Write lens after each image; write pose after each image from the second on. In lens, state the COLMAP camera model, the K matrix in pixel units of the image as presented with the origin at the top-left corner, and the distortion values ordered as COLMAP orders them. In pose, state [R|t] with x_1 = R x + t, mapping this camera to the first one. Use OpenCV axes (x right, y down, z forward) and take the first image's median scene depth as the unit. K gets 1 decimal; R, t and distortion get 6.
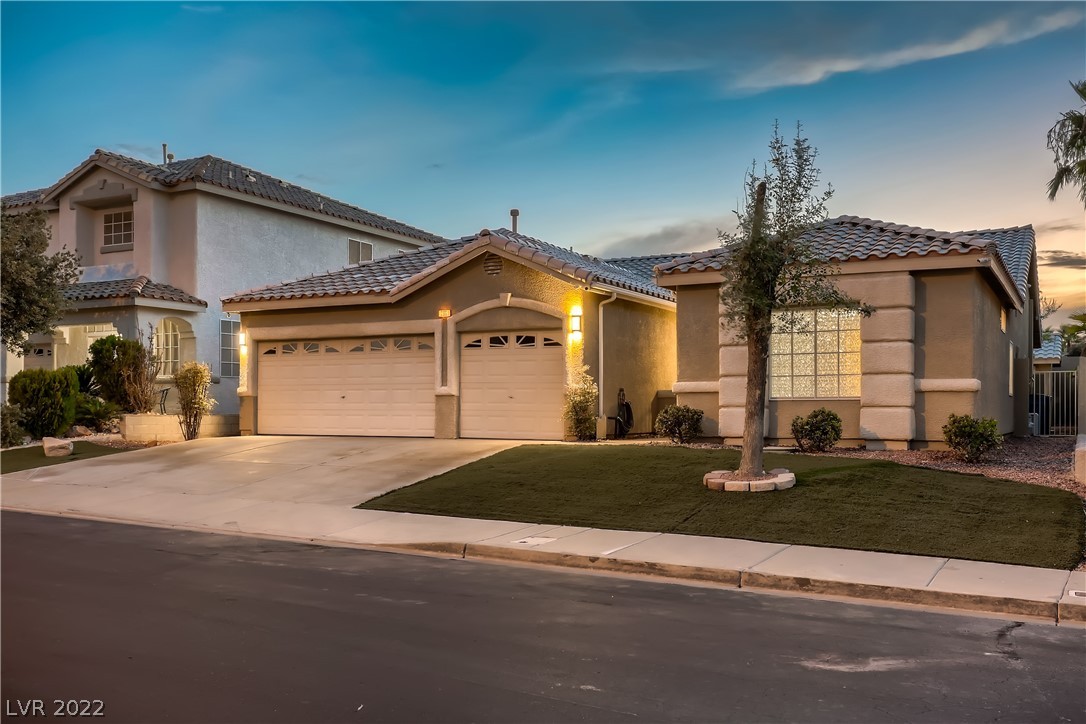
lens RADIAL K [[1061.1, 0, 546.3], [0, 1061.1, 373.2], [0, 0, 1]] dist [0.016661, 0.000000]
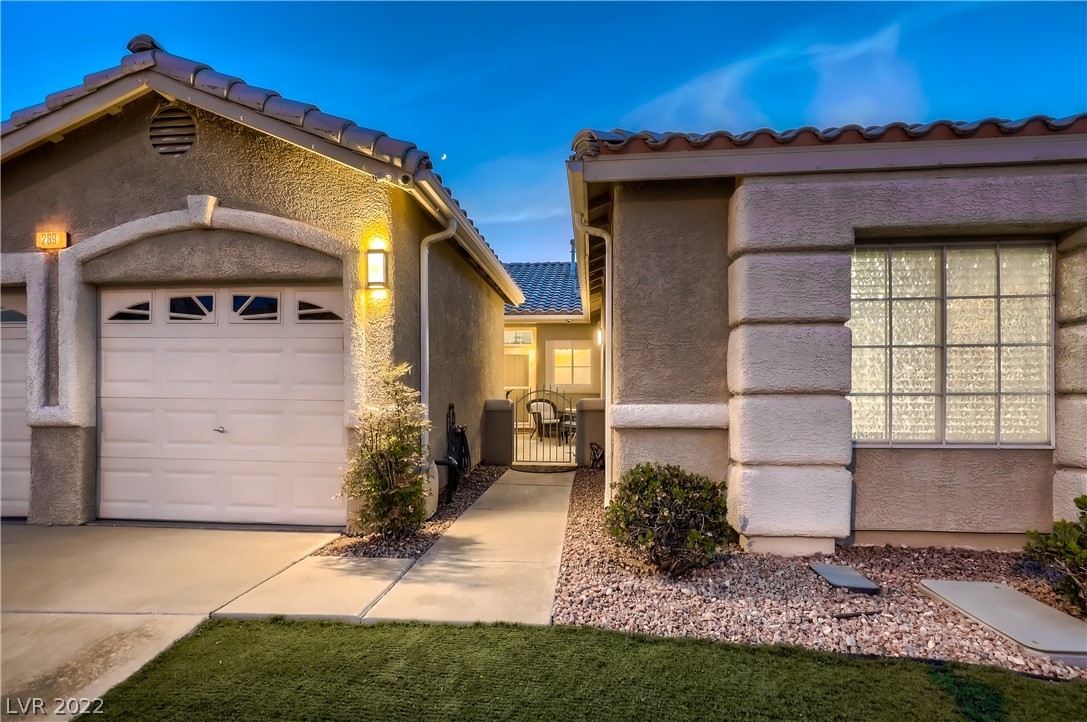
lens RADIAL K [[494.9, 0, 541.2], [0, 494.9, 386.7], [0, 0, 1]] dist [-0.002167, 0.003750]
pose [[0.917544, -0.000934, 0.397634, 0.008710], [-0.012891, 0.999402, 0.032095, -0.004831], [-0.397426, -0.034574, 0.916983, 0.751856]]
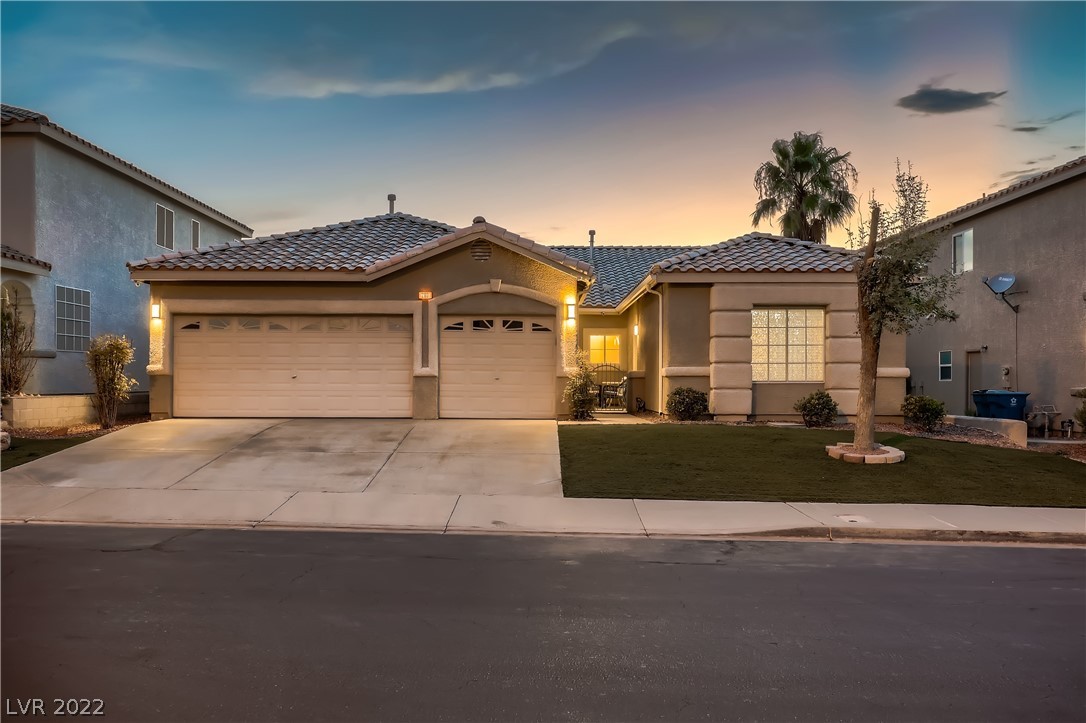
lens RADIAL K [[902.6, 0, 540.3], [0, 902.6, 361.6], [0, 0, 1]] dist [0.007500, 0.002687]
pose [[0.865123, 0.010097, 0.501457, -0.445297], [-0.019366, 0.999724, 0.013282, -0.006900], [-0.501185, -0.021202, 0.865080, 0.206232]]
